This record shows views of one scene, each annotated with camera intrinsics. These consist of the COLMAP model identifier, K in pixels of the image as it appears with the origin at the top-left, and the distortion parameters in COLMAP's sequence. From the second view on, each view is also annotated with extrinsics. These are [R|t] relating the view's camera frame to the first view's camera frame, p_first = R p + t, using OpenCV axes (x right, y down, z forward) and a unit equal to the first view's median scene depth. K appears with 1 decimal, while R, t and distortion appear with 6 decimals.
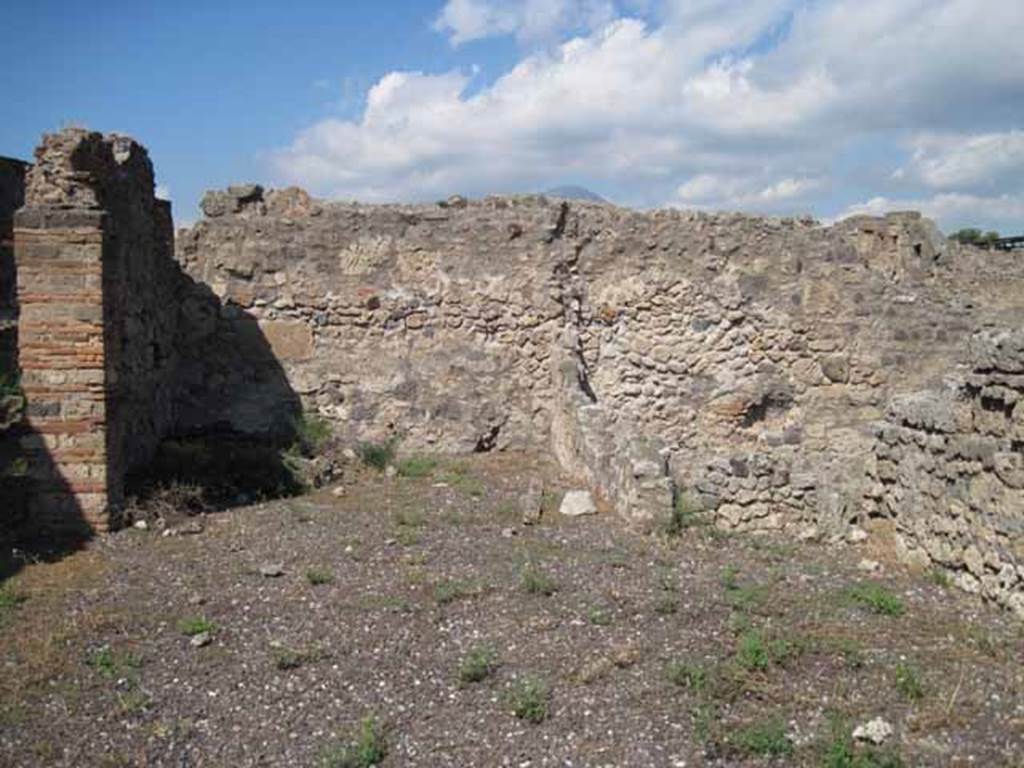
lens RADIAL K [[1058.6, 0, 530.3], [0, 1058.6, 410.8], [0, 0, 1]] dist [-0.130638, 0.063103]
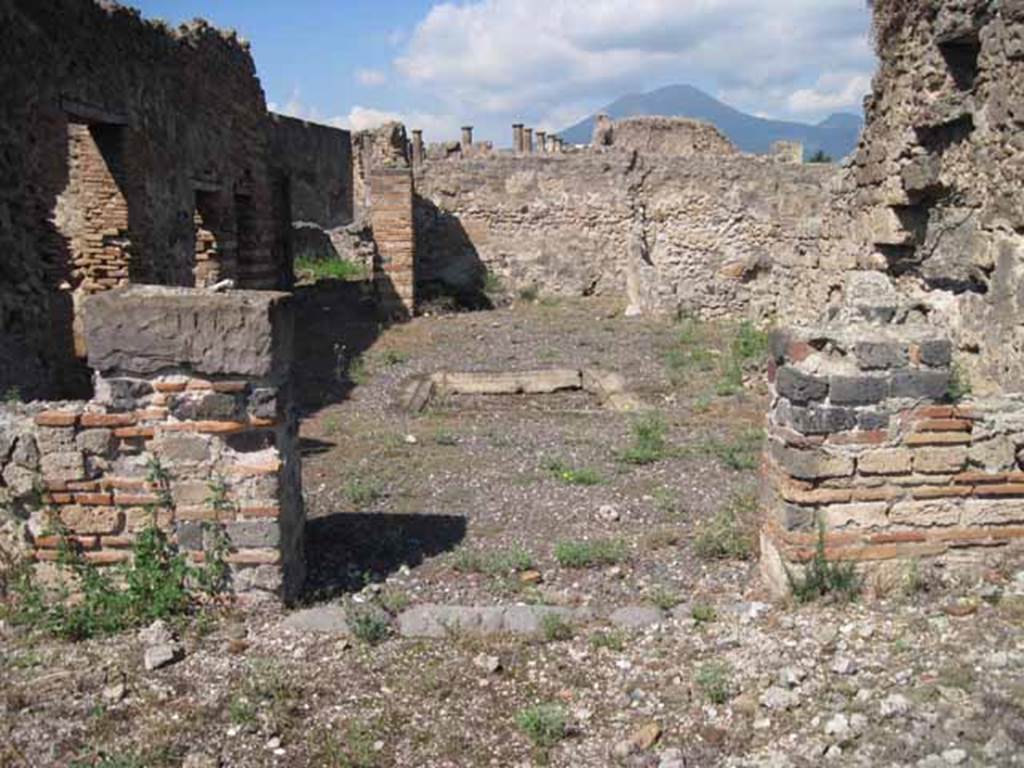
lens RADIAL K [[1058.6, 0, 530.3], [0, 1058.6, 410.8], [0, 0, 1]] dist [-0.130638, 0.063103]
pose [[0.995012, 0.011586, -0.099075, 0.036677], [-0.002525, 0.995839, 0.091096, 0.069526], [0.099718, -0.090392, 0.990901, -0.746189]]
